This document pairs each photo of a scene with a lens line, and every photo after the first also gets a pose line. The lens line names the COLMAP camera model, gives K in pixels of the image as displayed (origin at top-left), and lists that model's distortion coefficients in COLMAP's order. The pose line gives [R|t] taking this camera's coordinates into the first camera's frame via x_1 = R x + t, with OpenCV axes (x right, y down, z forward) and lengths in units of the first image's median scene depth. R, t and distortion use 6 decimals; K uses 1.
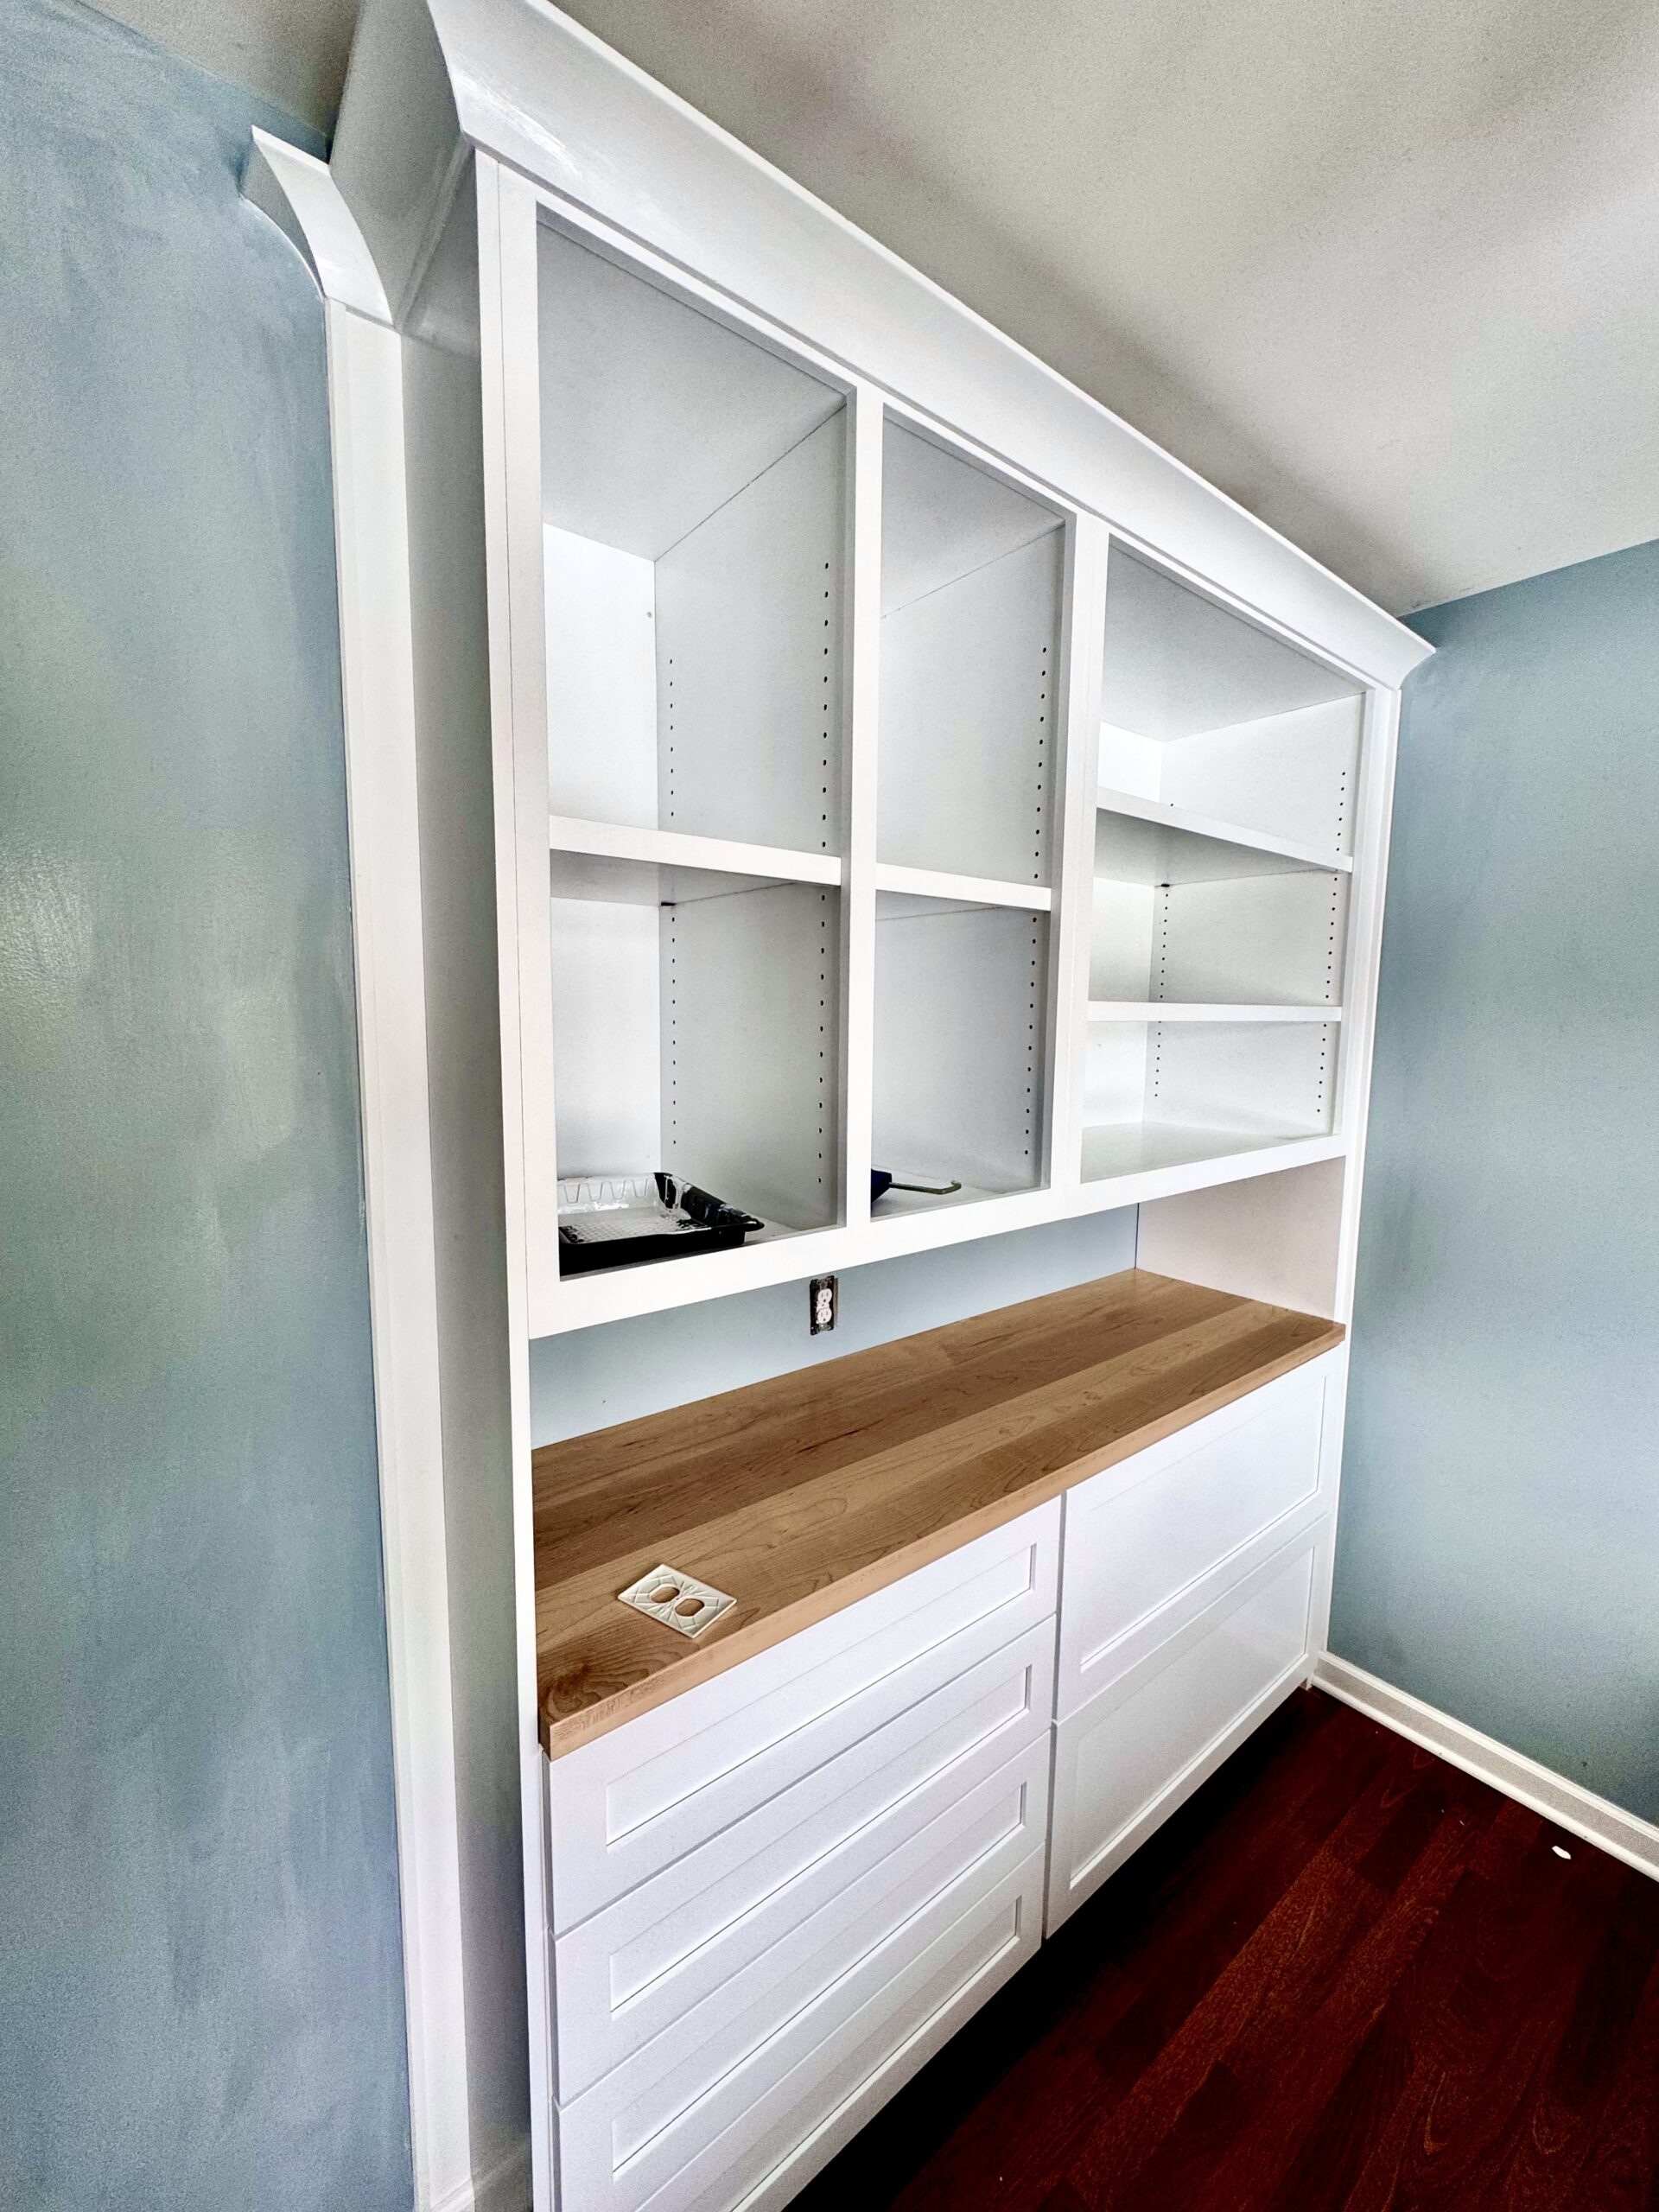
lens RADIAL K [[885.0, 0, 829.5], [0, 885.0, 1106.0], [0, 0, 1]] dist [-0.002610, 0.000703]
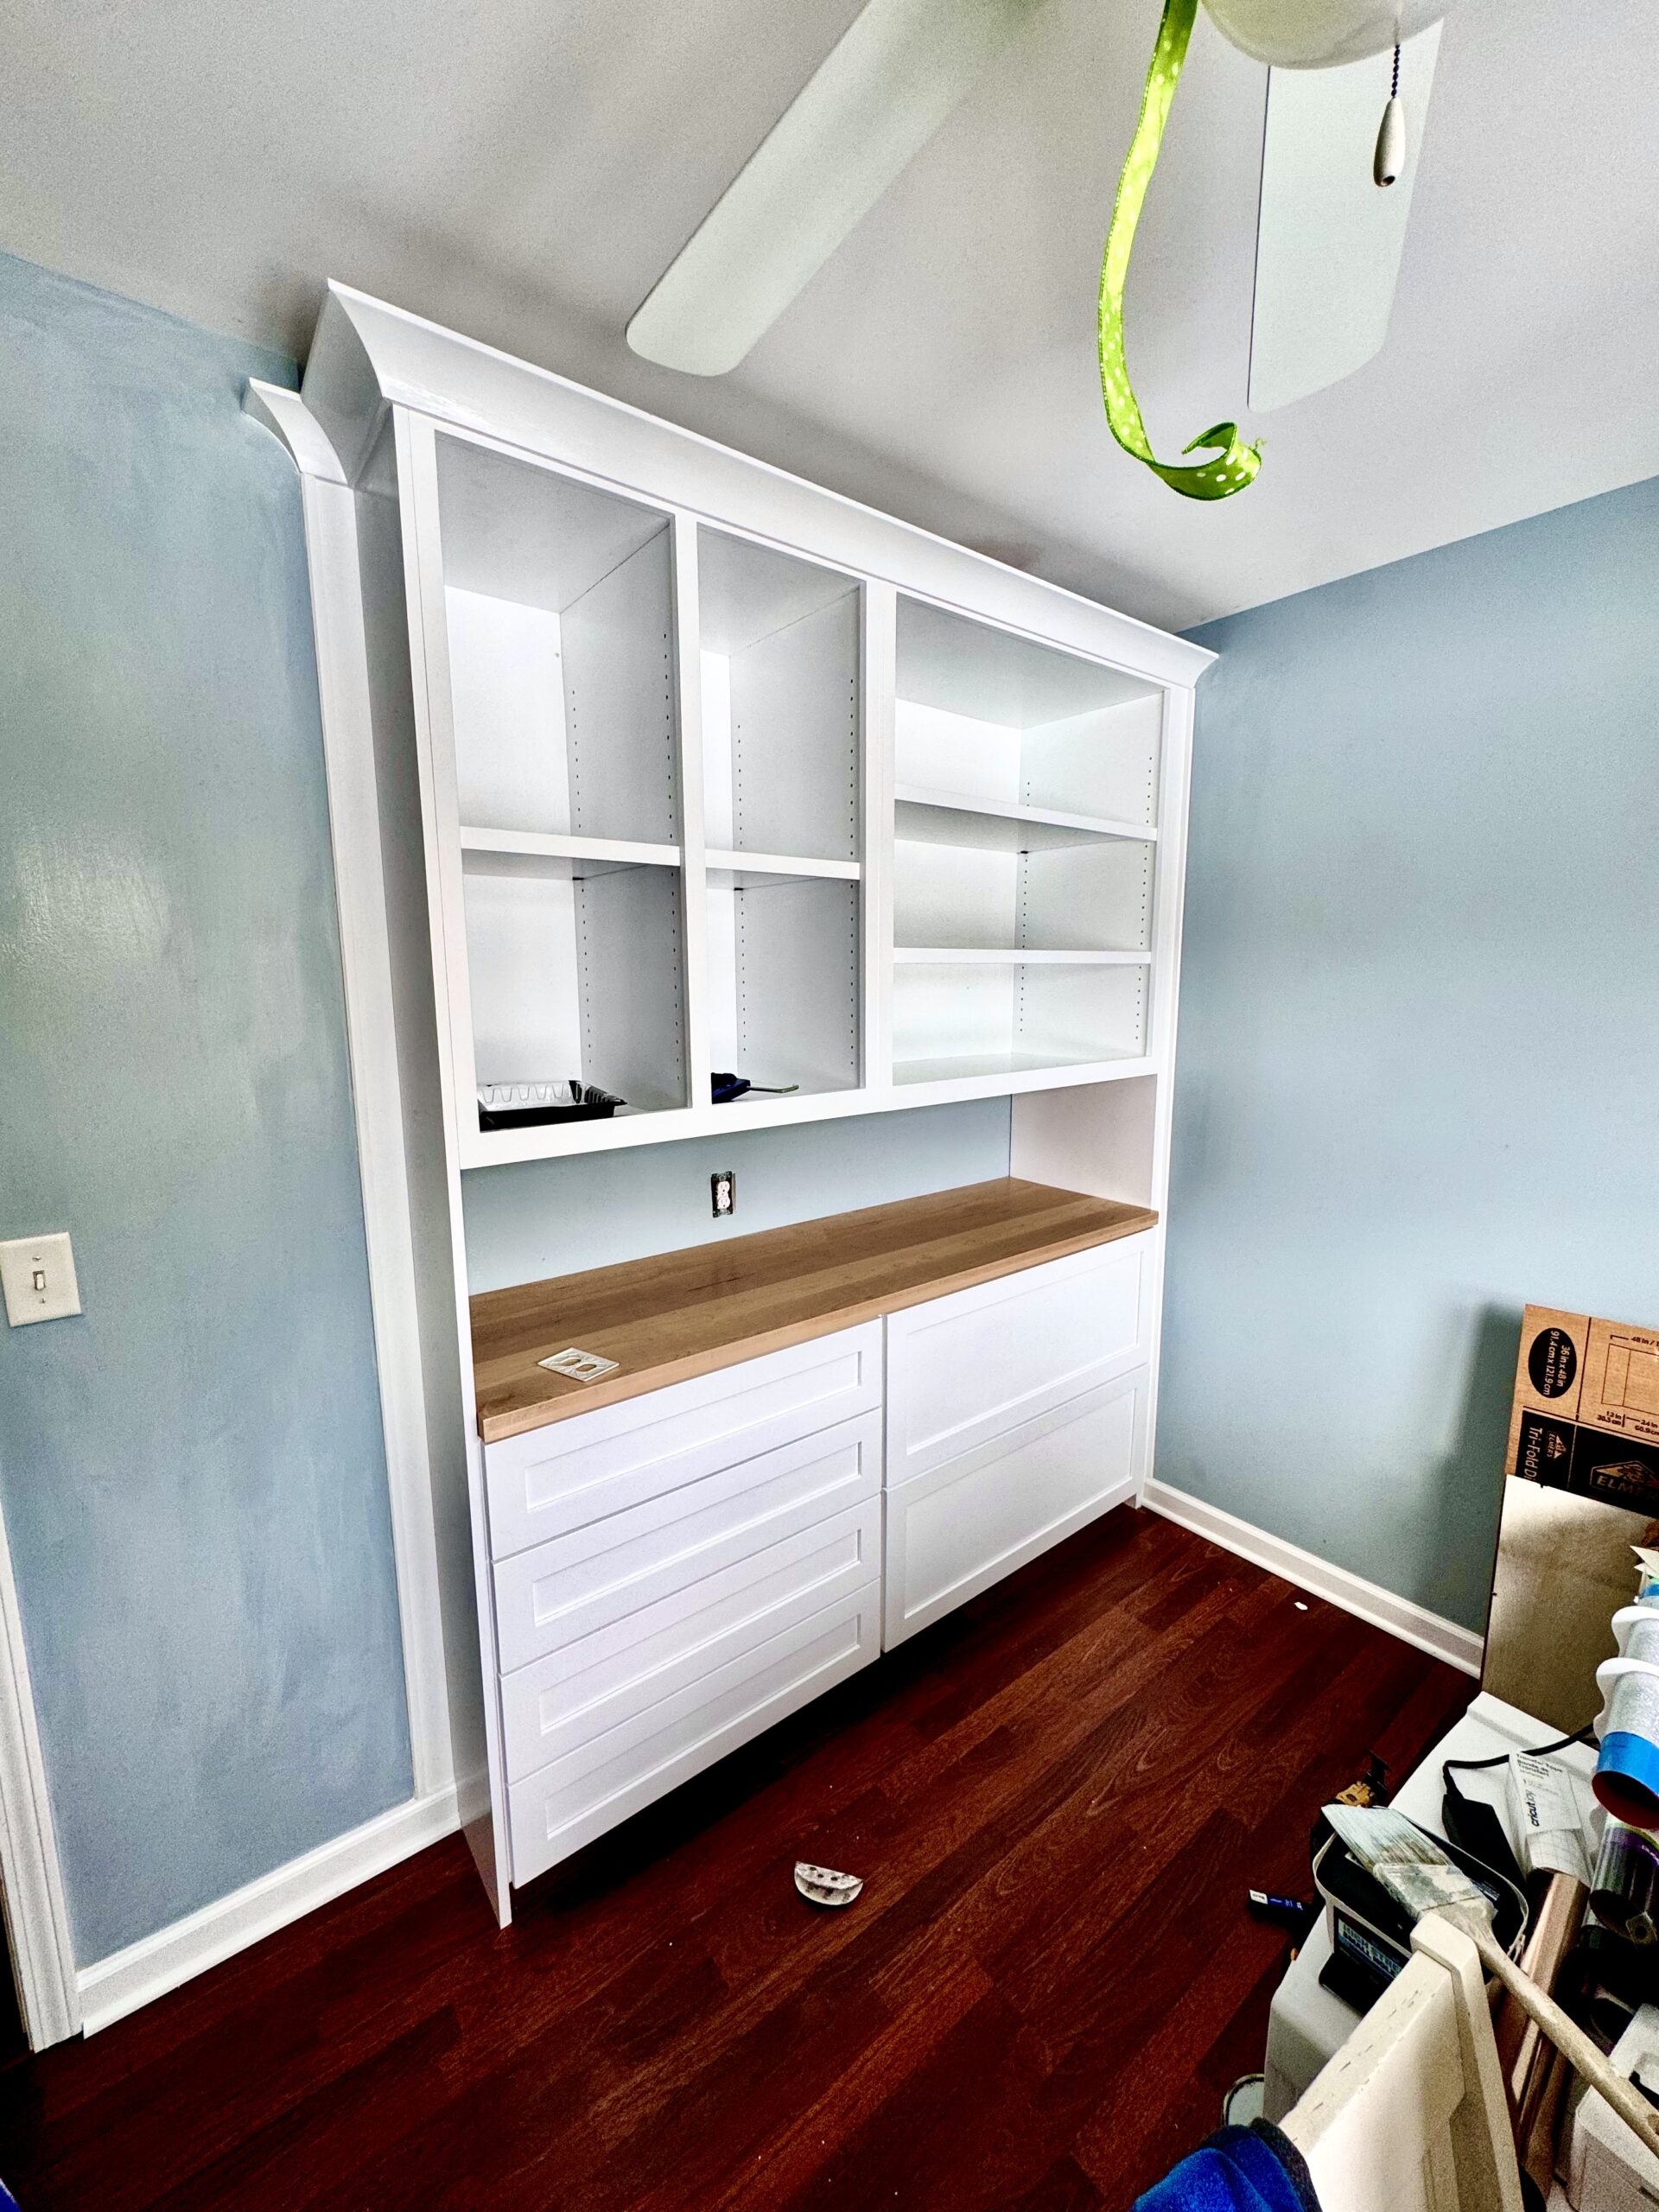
lens RADIAL K [[885.0, 0, 829.5], [0, 885.0, 1106.0], [0, 0, 1]] dist [-0.002610, 0.000703]
pose [[0.999864, -0.015688, -0.005175, 0.192535], [0.015888, 0.999031, 0.041045, 0.061363], [0.004526, -0.041121, 0.999144, -0.326991]]
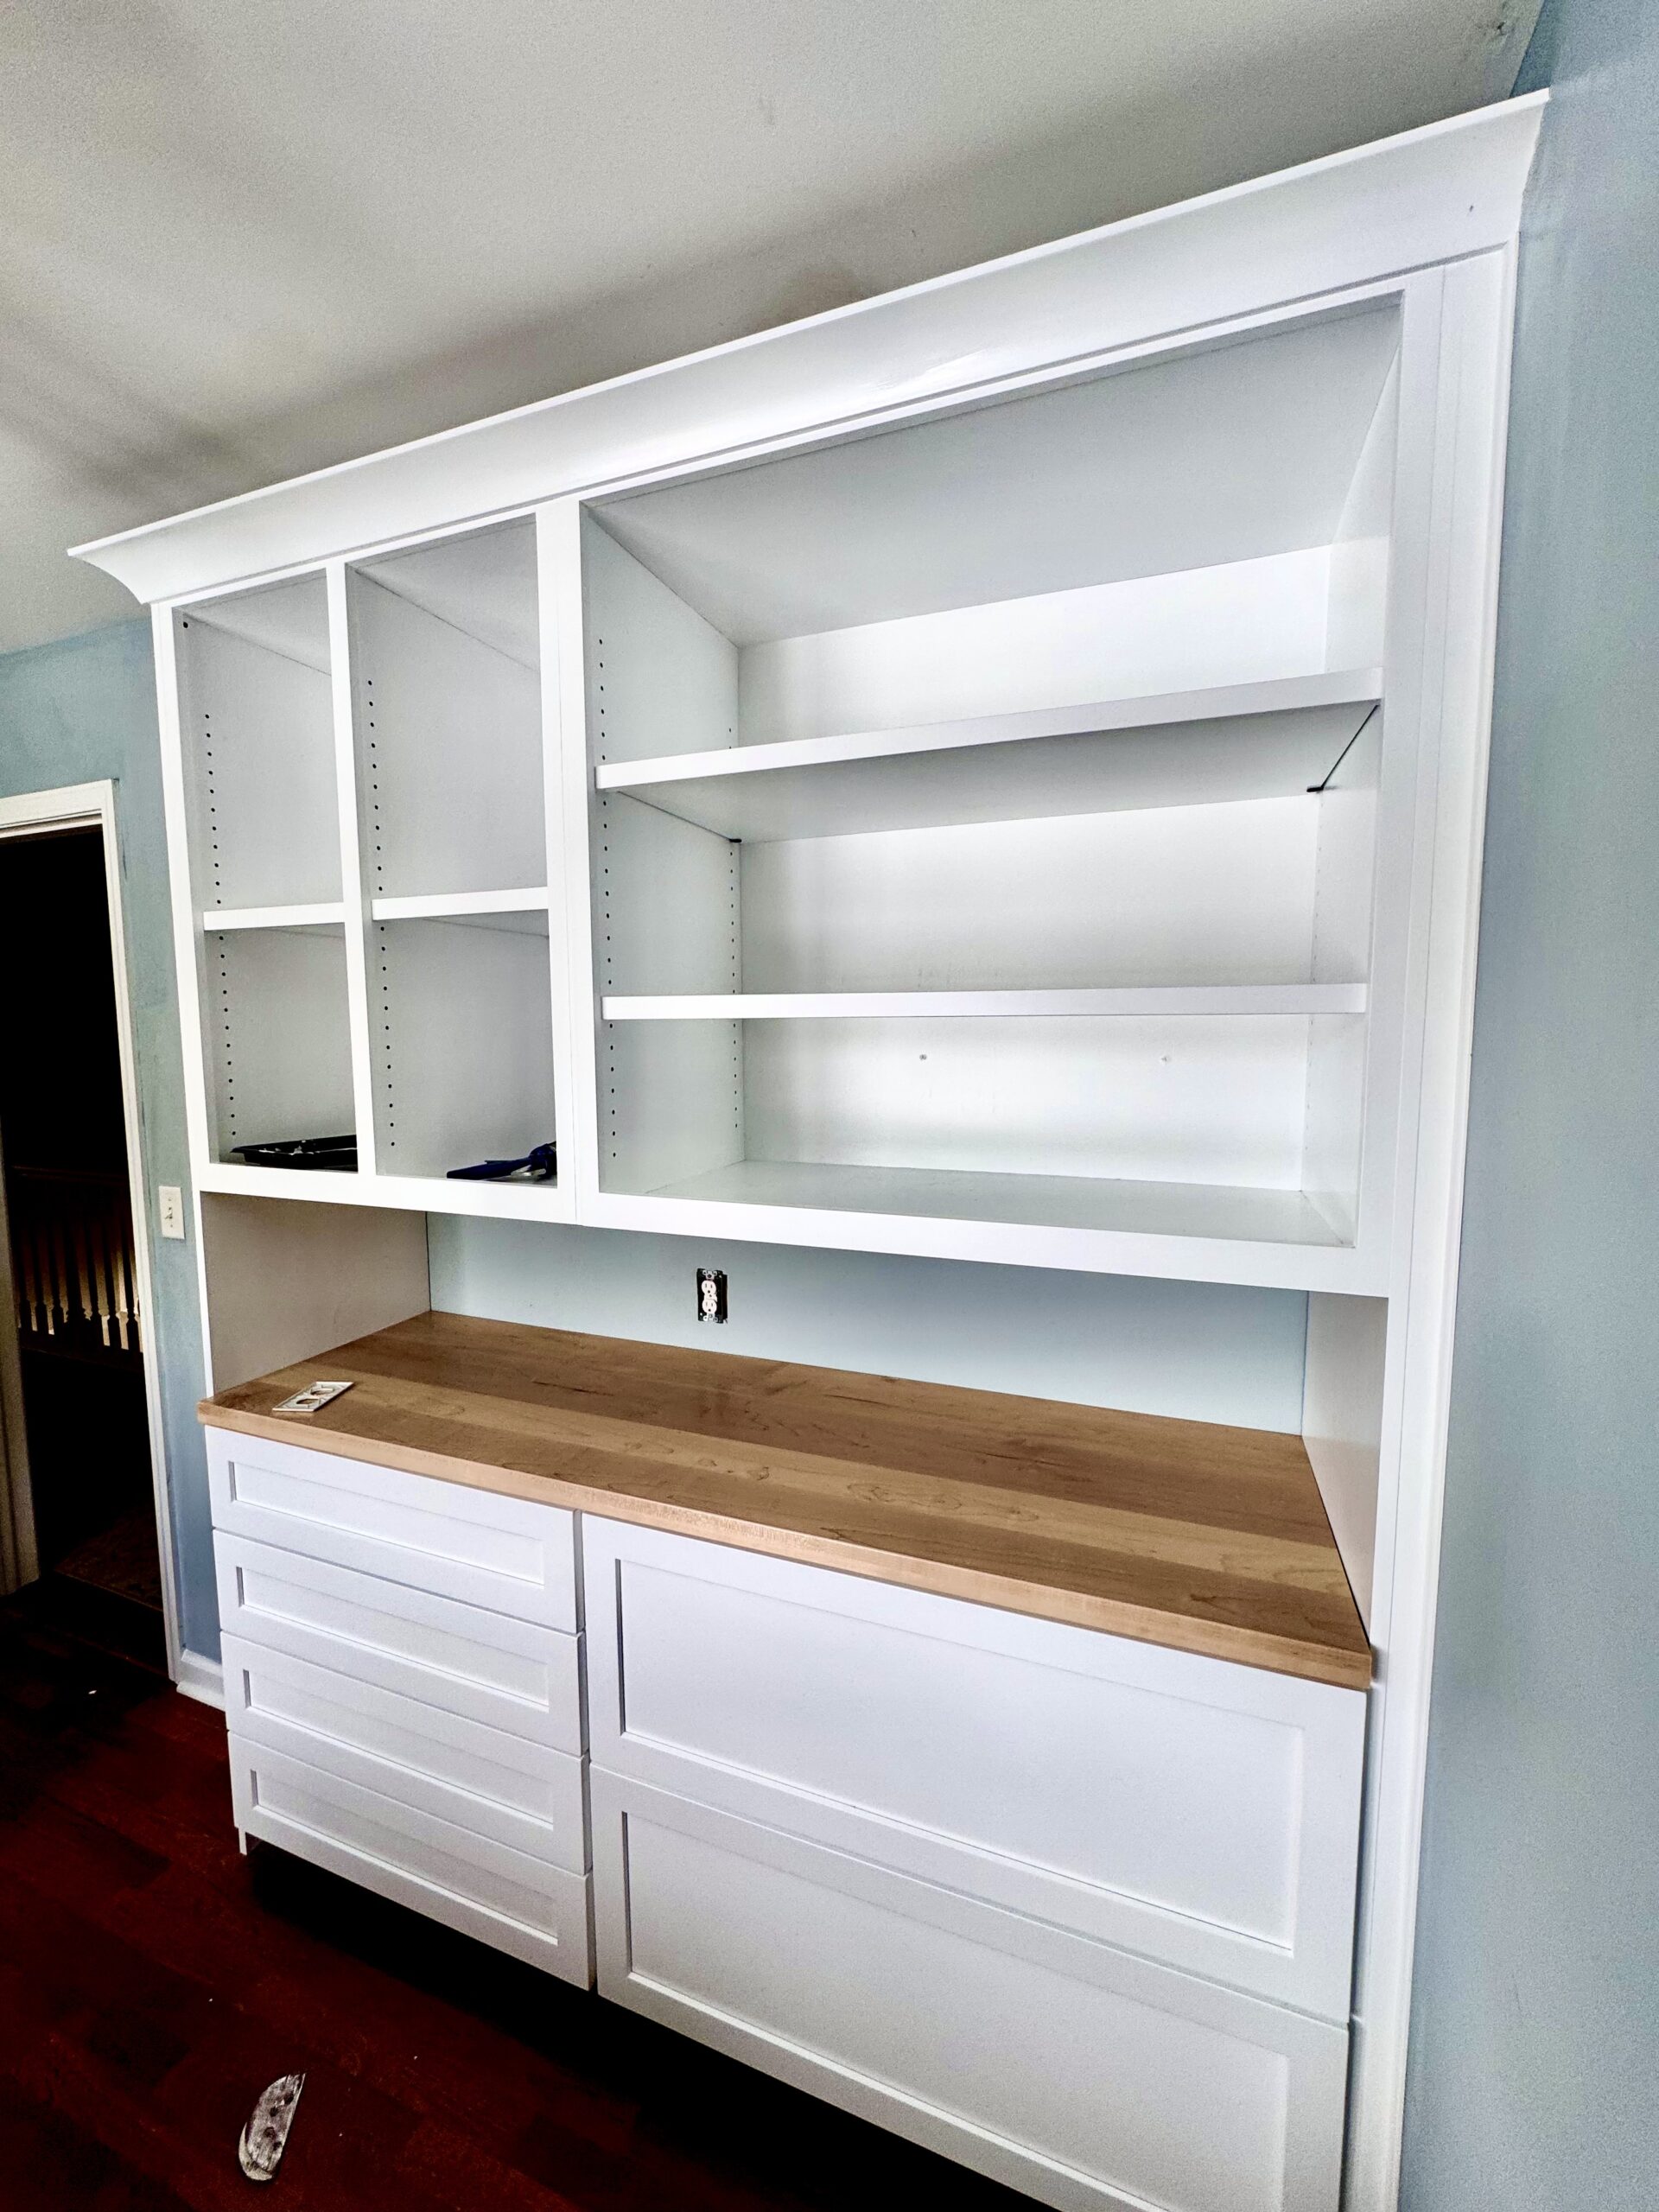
lens RADIAL K [[885.0, 0, 829.5], [0, 885.0, 1106.0], [0, 0, 1]] dist [-0.002610, 0.000703]
pose [[0.507405, 0.064548, -0.859287, 1.185631], [-0.085576, 0.996036, 0.024288, -0.045401], [0.857448, 0.061210, 0.510918, 0.713264]]
